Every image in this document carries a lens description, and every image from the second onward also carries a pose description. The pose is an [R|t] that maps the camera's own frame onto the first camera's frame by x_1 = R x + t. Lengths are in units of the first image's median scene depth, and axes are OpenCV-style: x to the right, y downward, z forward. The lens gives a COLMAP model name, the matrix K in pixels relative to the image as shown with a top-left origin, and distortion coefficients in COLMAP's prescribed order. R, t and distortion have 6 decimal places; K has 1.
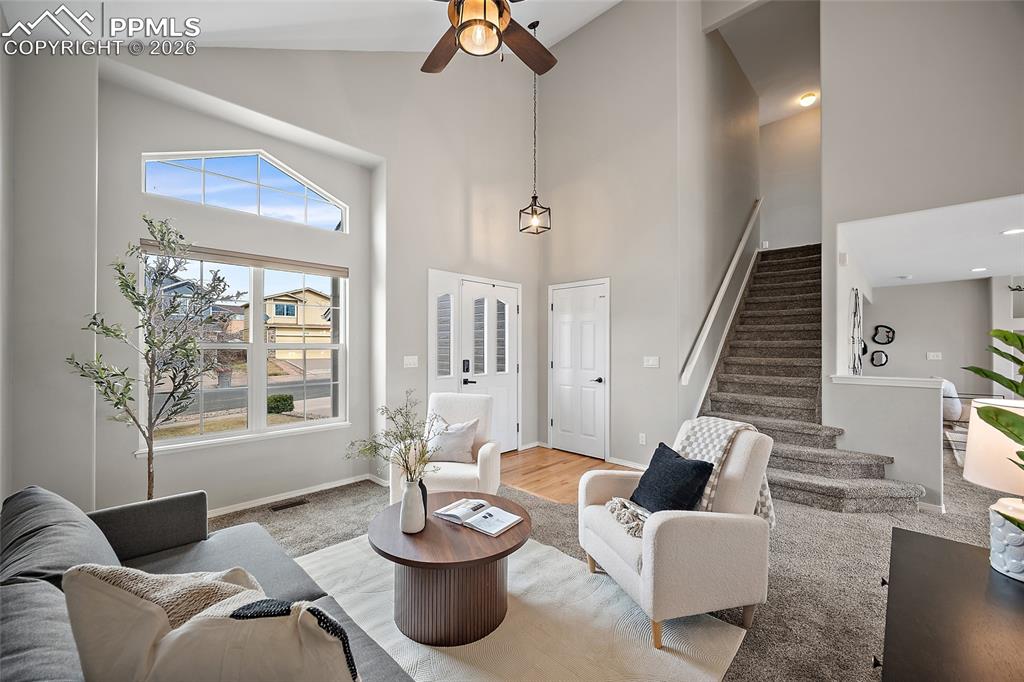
lens RADIAL K [[398.6, 0, 510.9], [0, 398.6, 343.1], [0, 0, 1]] dist [-0.001353, 0.000103]
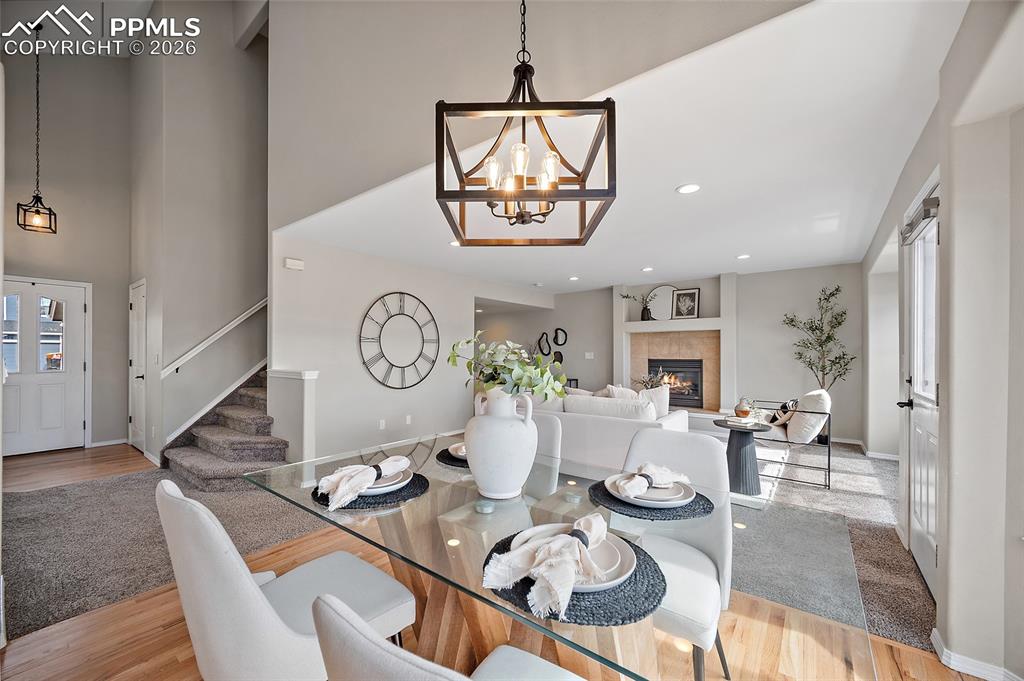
lens RADIAL K [[398.6, 0, 507.6], [0, 398.6, 346.9], [0, 0, 1]] dist [-0.001353, 0.000103]
pose [[0.994557, 0.001590, 0.104180, 0.797439], [-0.001043, 0.999985, -0.005304, 0.014684], [-0.104187, 0.005166, 0.994544, -0.096558]]
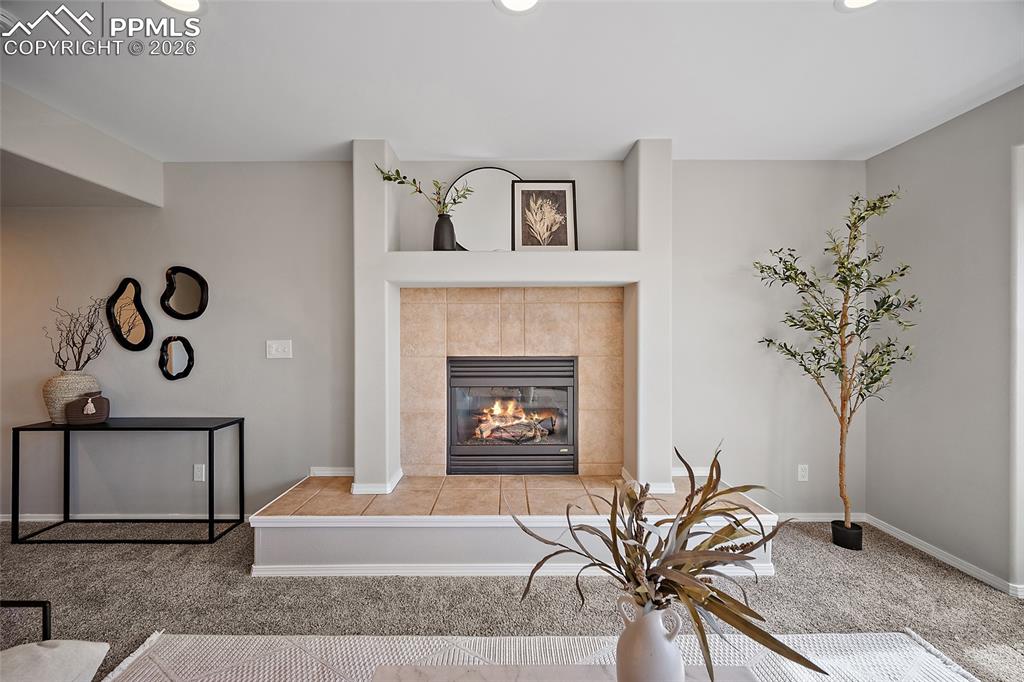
lens RADIAL K [[398.6, 0, 505.8], [0, 398.6, 334.0], [0, 0, 1]] dist [-0.001353, 0.000103]
pose [[0.719119, 0.006507, 0.694856, 1.055852], [-0.005425, 0.999978, -0.003750, 0.019373], [-0.694866, -0.001073, 0.719139, 0.625892]]
